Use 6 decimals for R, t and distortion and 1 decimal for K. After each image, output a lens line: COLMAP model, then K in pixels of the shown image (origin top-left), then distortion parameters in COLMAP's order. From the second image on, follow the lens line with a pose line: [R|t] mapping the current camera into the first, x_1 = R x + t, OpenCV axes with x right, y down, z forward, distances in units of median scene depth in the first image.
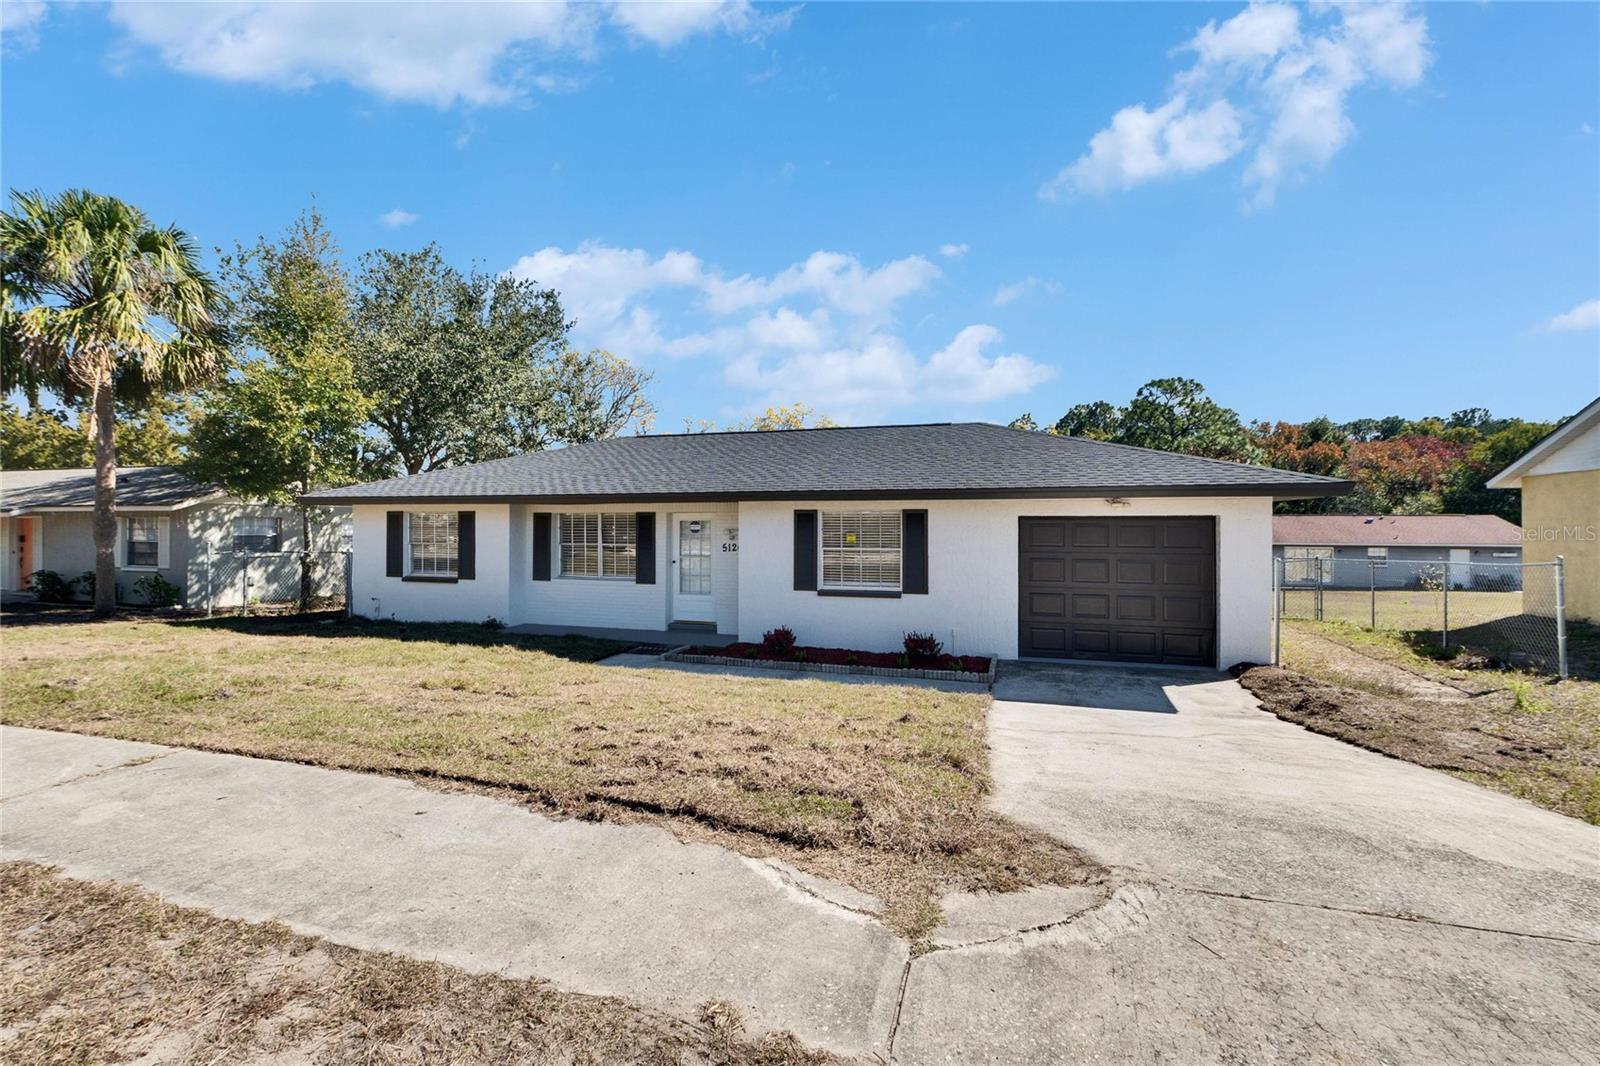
lens RADIAL K [[722.0, 0, 788.5], [0, 722.0, 530.0], [0, 0, 1]] dist [-0.003260, -0.000326]
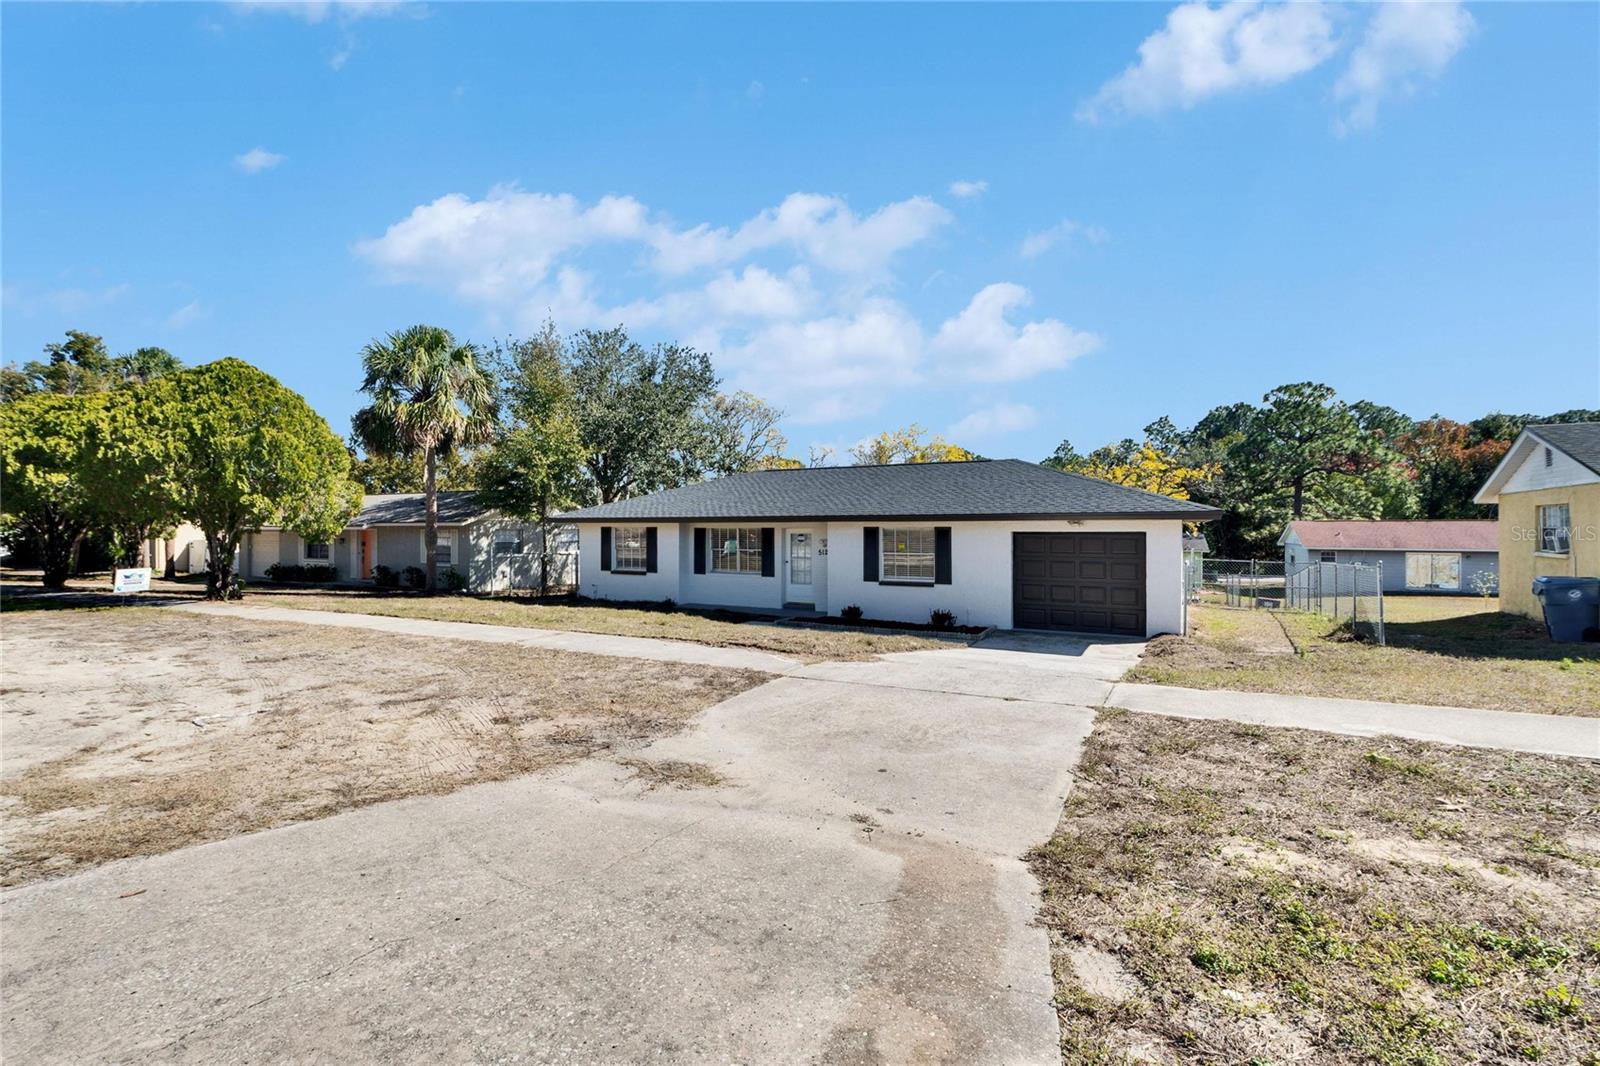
lens RADIAL K [[710.4, 0, 794.0], [0, 710.4, 534.7], [0, 0, 1]] dist [-0.000528, -0.000106]
pose [[0.981778, -0.000702, -0.190028, 0.118763], [0.001091, 0.999998, 0.001940, -0.012399], [0.190026, -0.002112, 0.981777, -0.375183]]
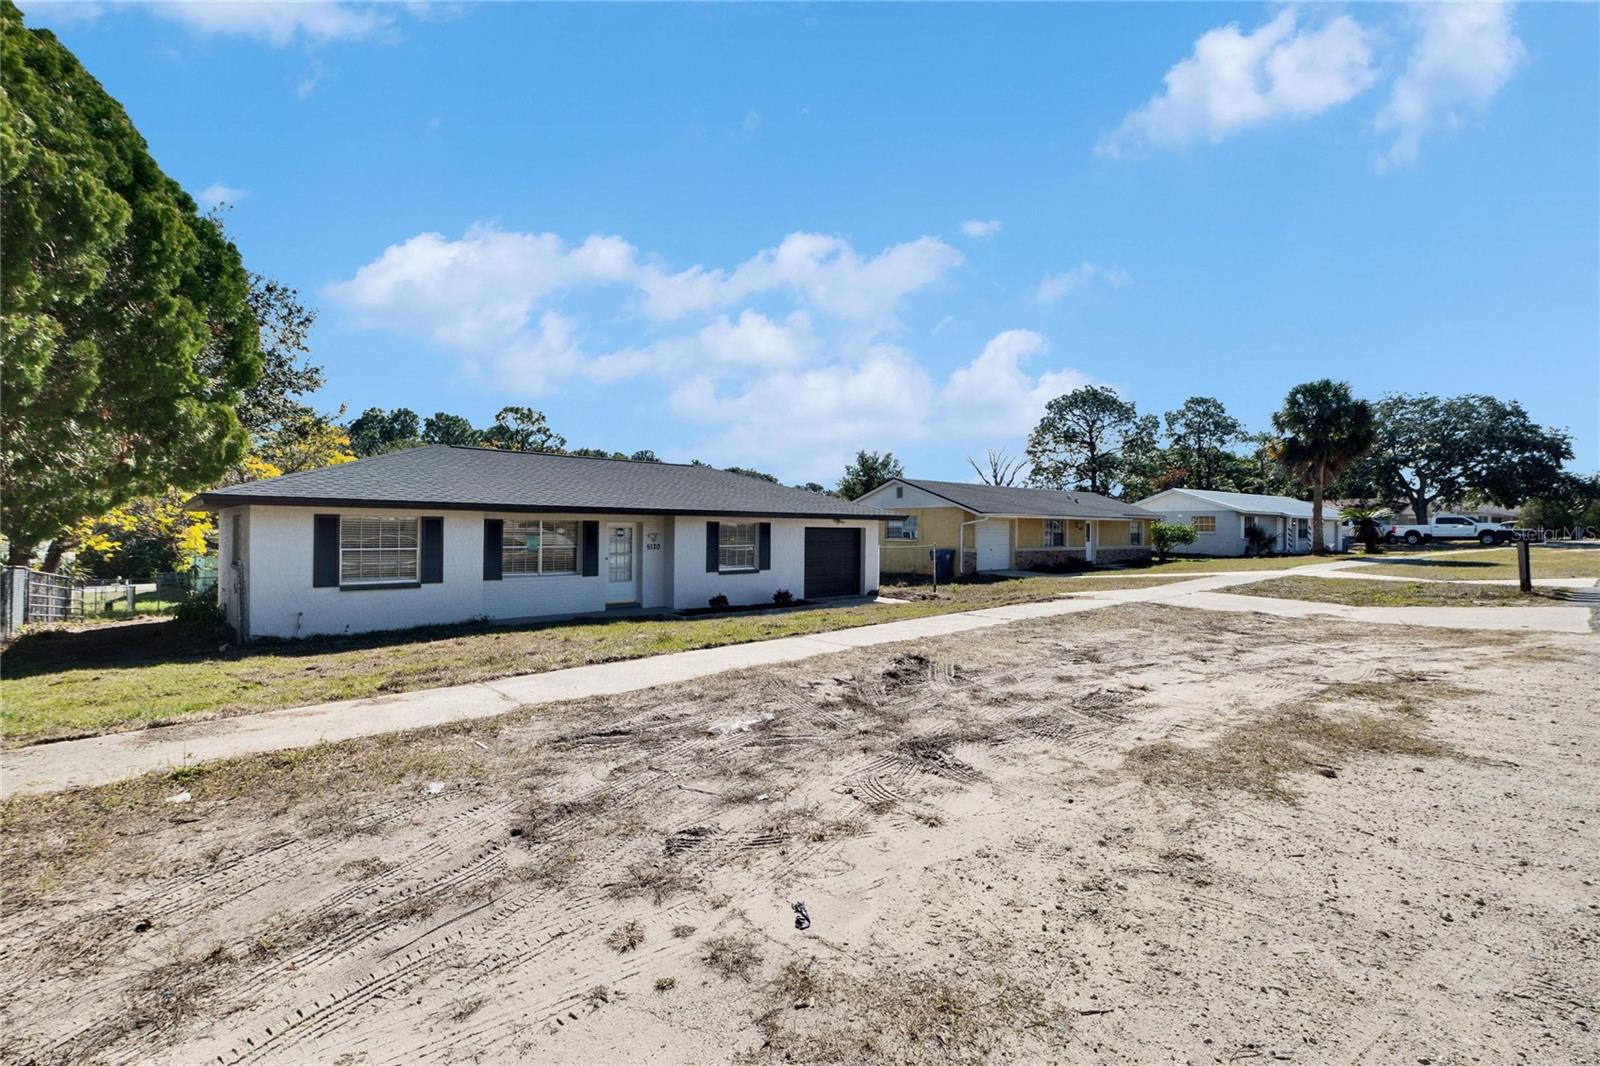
lens RADIAL K [[710.4, 0, 794.0], [0, 710.4, 534.7], [0, 0, 1]] dist [-0.000528, -0.000106]
pose [[0.505272, -0.003631, 0.862952, -1.021754], [0.001955, 0.999993, 0.003063, -0.003088], [-0.862958, 0.000139, 0.505276, 0.035823]]
